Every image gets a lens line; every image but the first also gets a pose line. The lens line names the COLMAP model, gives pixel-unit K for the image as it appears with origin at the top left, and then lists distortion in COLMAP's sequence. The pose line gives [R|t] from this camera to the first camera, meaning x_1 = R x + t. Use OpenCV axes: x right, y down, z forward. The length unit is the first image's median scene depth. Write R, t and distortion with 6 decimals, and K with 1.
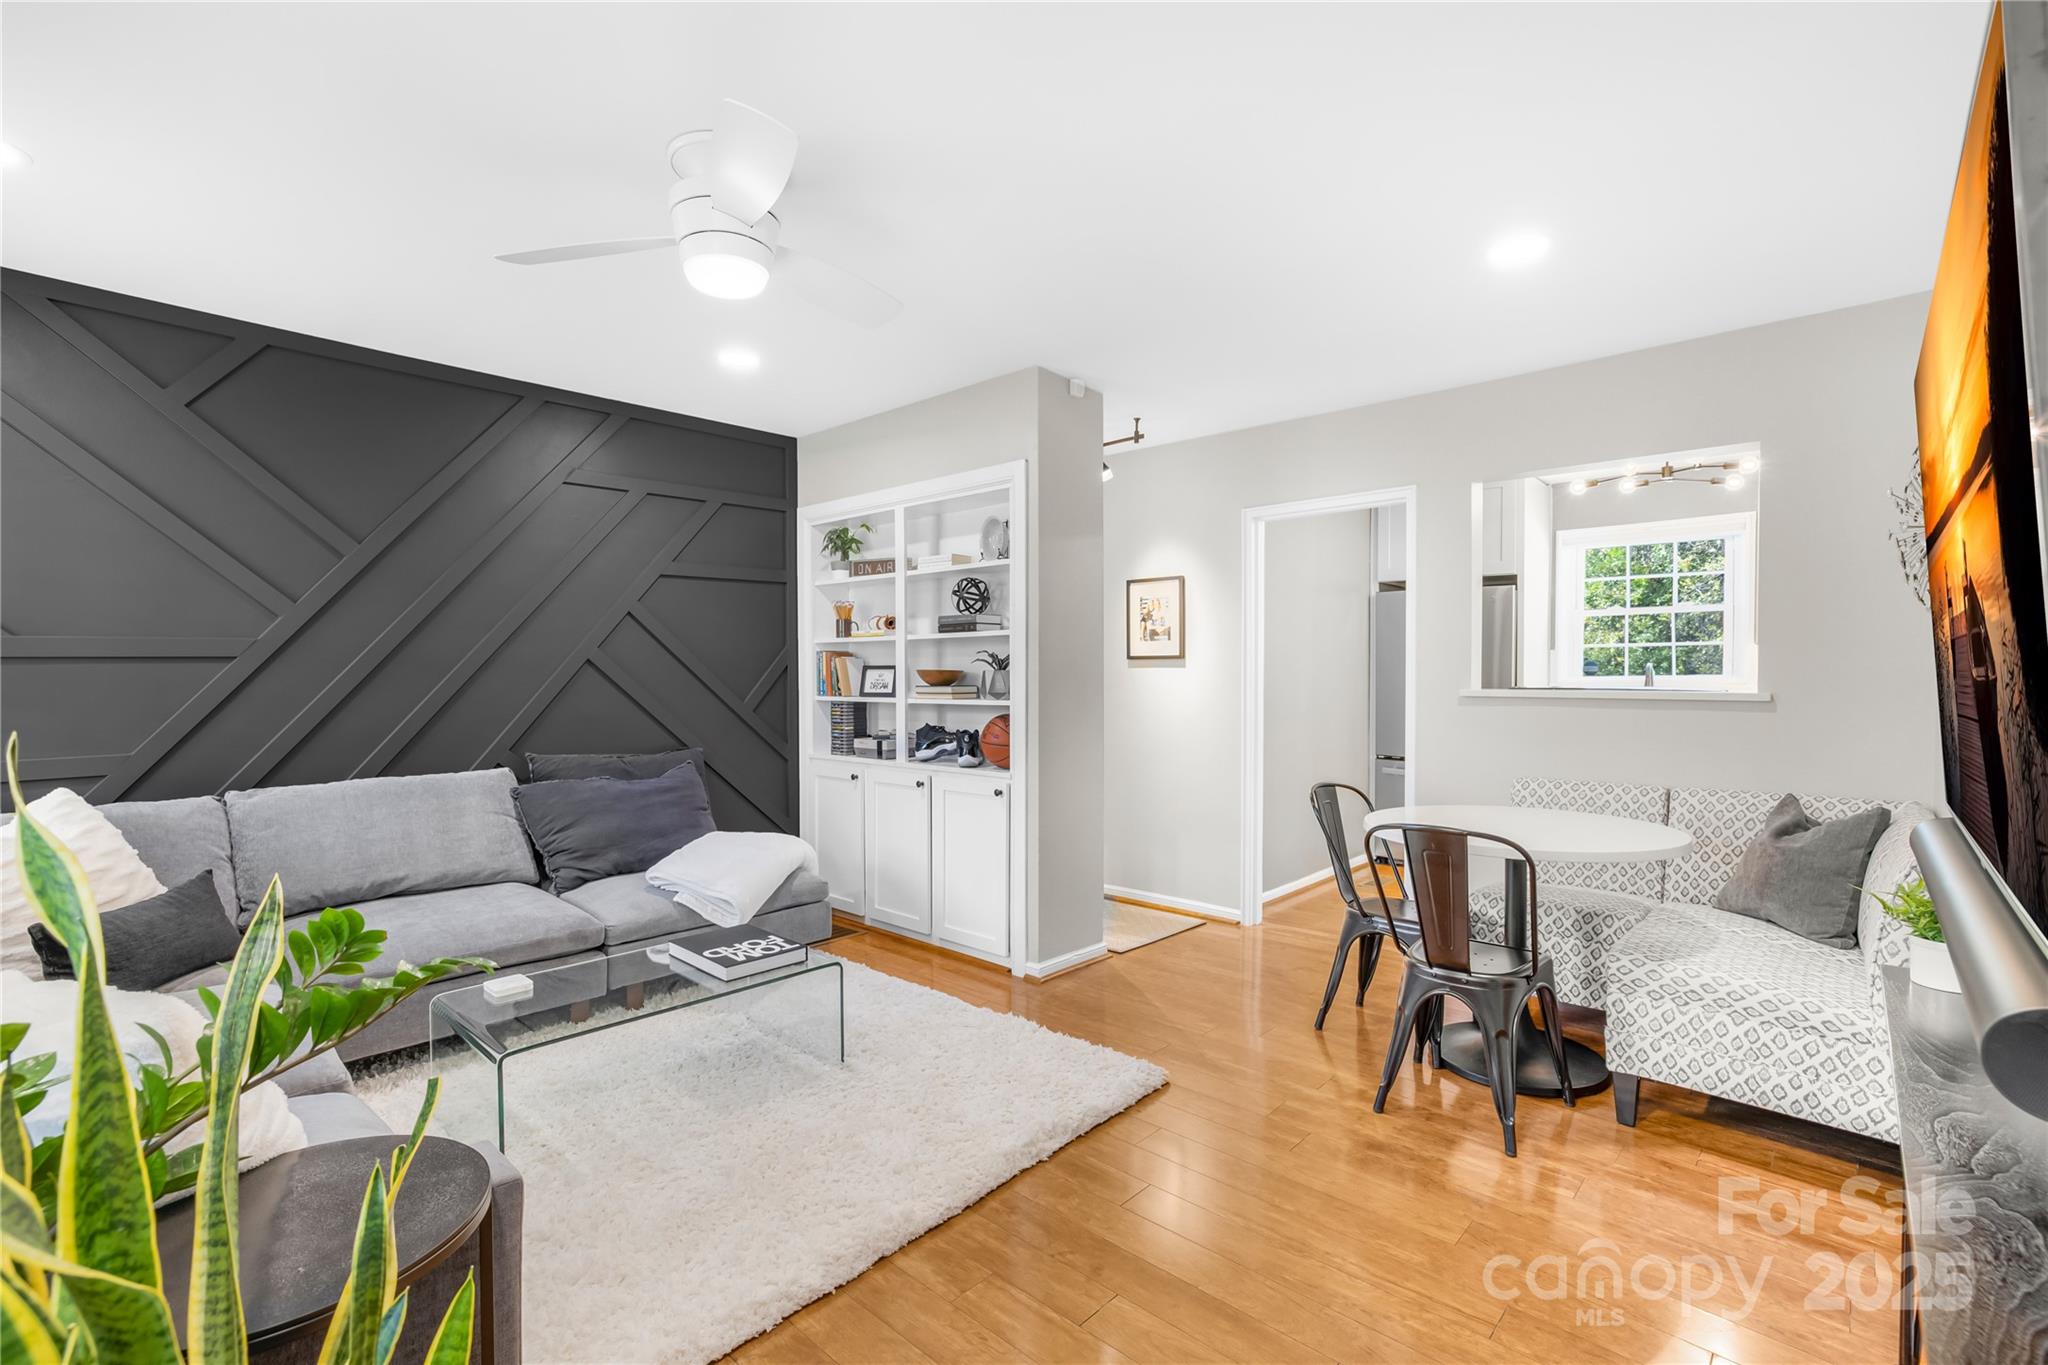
lens RADIAL K [[916.4, 0, 1025.1], [0, 916.4, 686.9], [0, 0, 1]] dist [-0.034345, 0.015764]
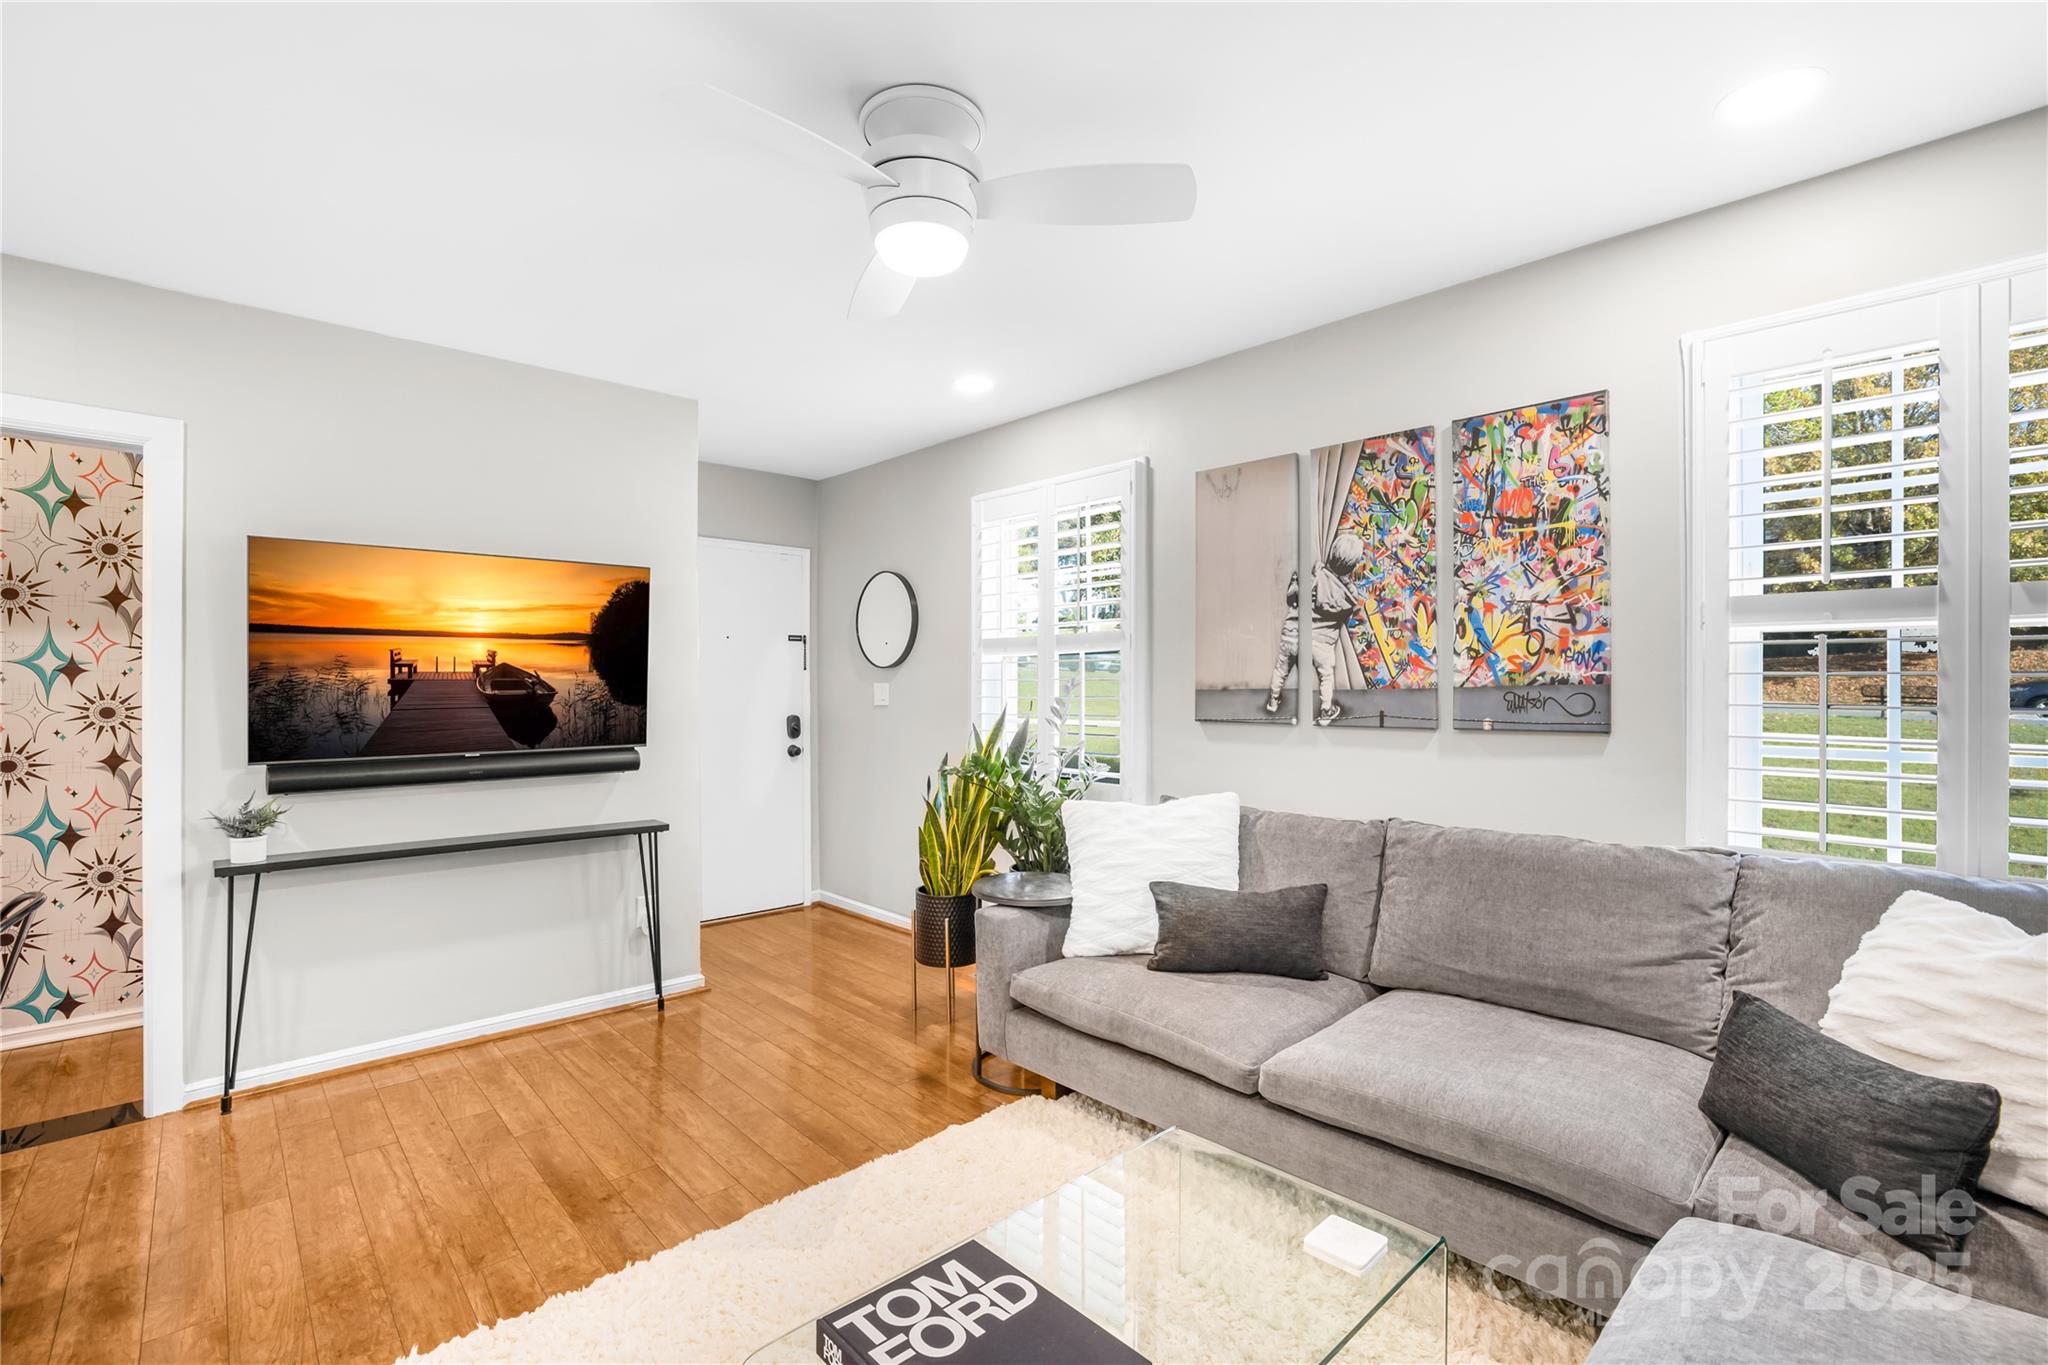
lens RADIAL K [[916.4, 0, 1003.6], [0, 916.4, 674.3], [0, 0, 1]] dist [-0.034345, 0.015764]
pose [[-0.995250, 0.003096, 0.097304, -0.261267], [0.004229, 0.999926, 0.011438, -0.024457], [-0.097261, 0.011795, -0.995189, 0.999174]]
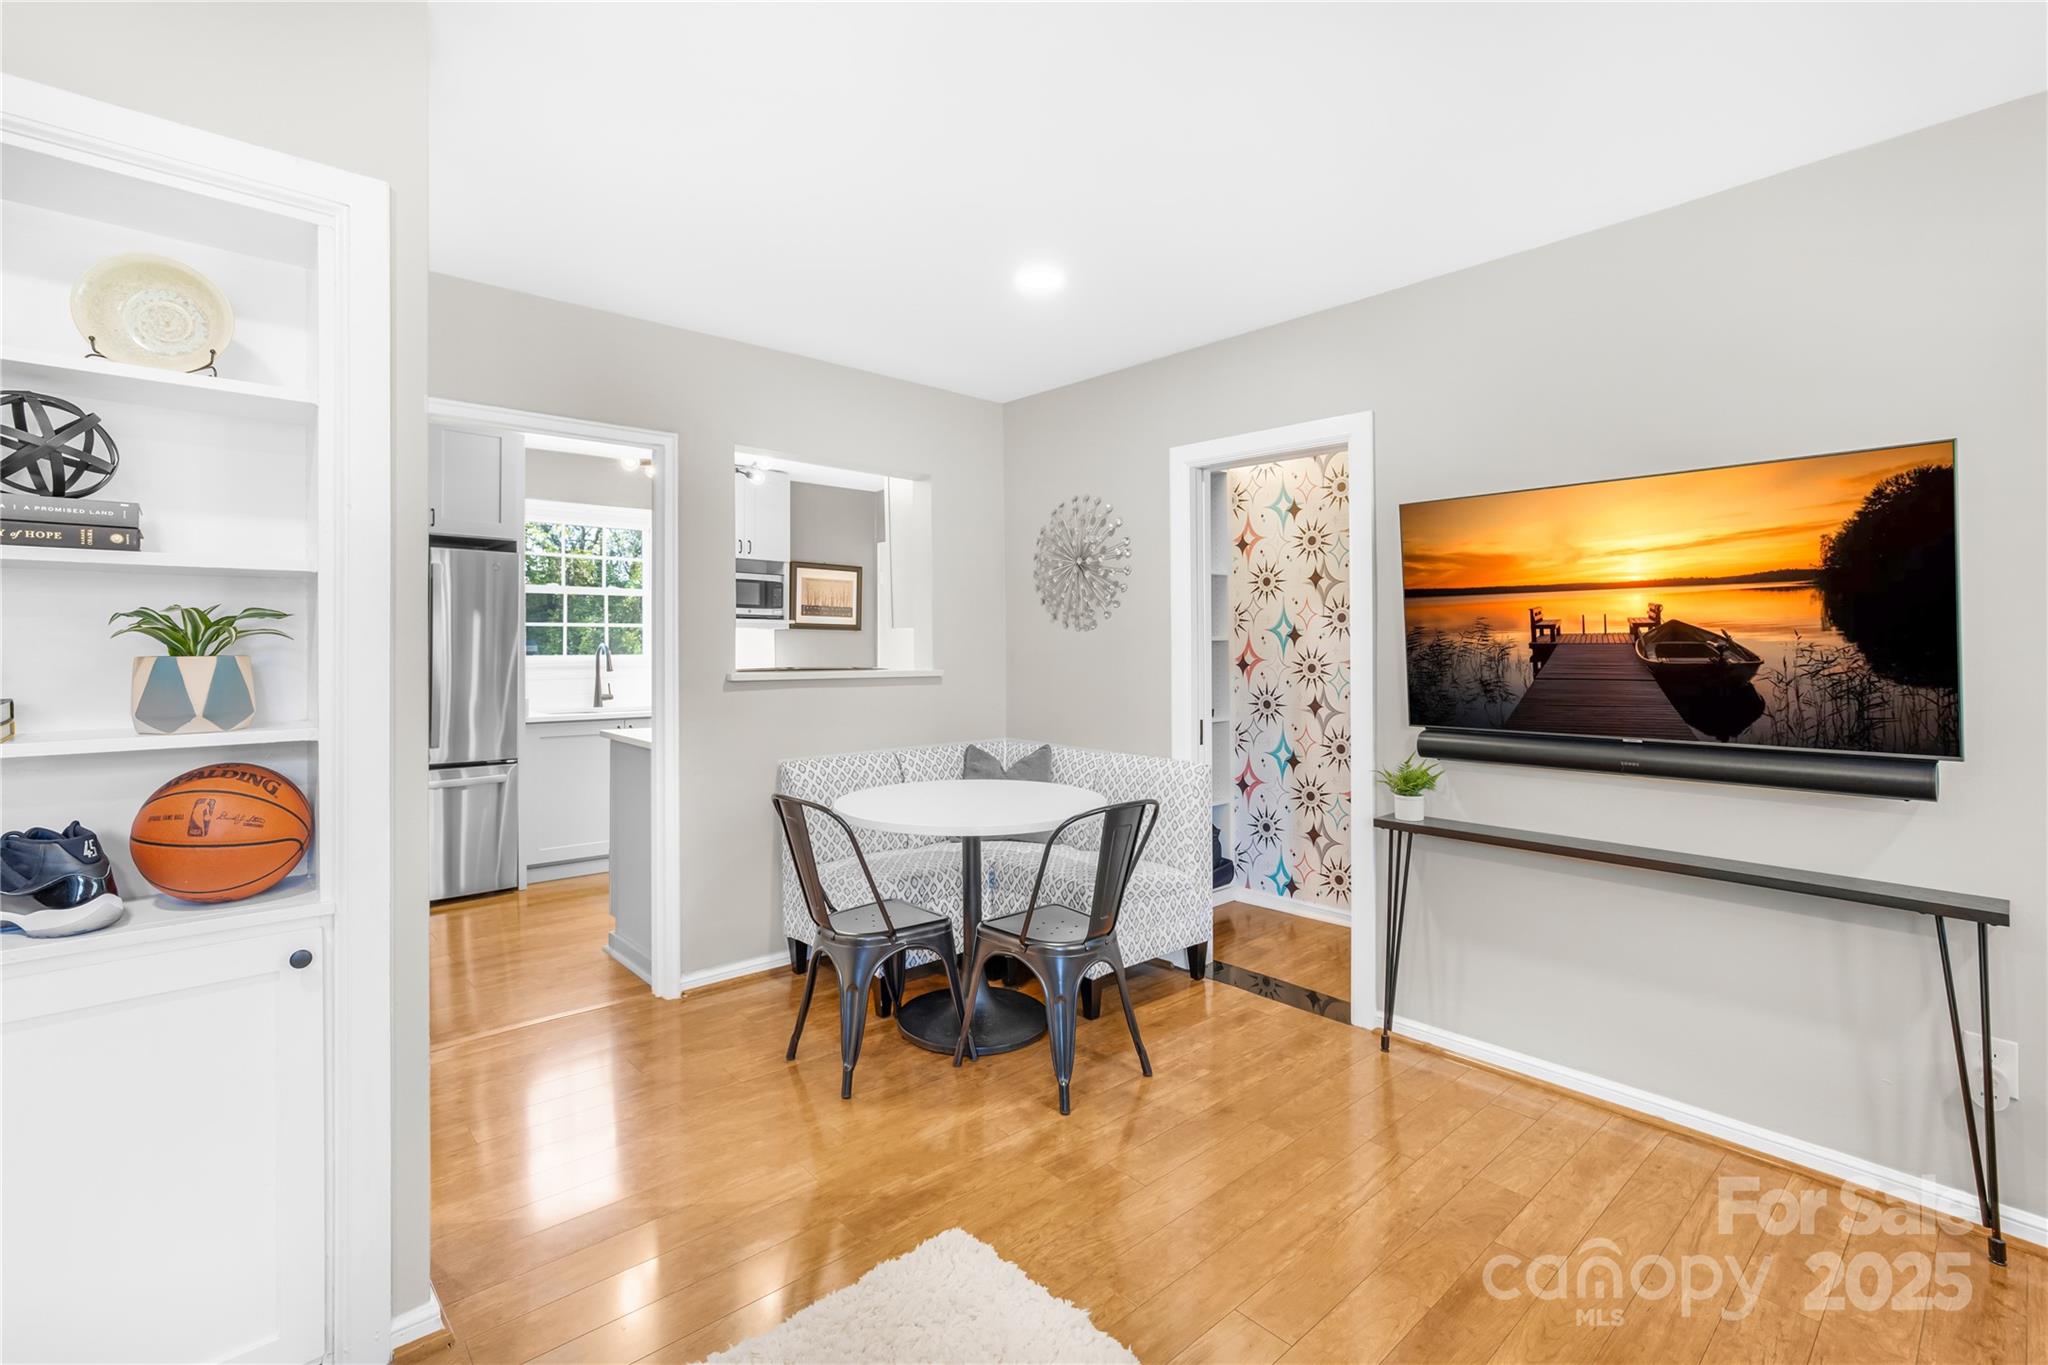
lens RADIAL K [[941.7, 0, 1003.1], [0, 941.7, 637.8], [0, 0, 1]] dist [-0.017911, 0.010472]
pose [[0.105618, 0.010484, 0.994351, -0.394995], [0.015979, 0.999797, -0.012239, -0.015403], [-0.994278, 0.017182, 0.105429, 0.610088]]
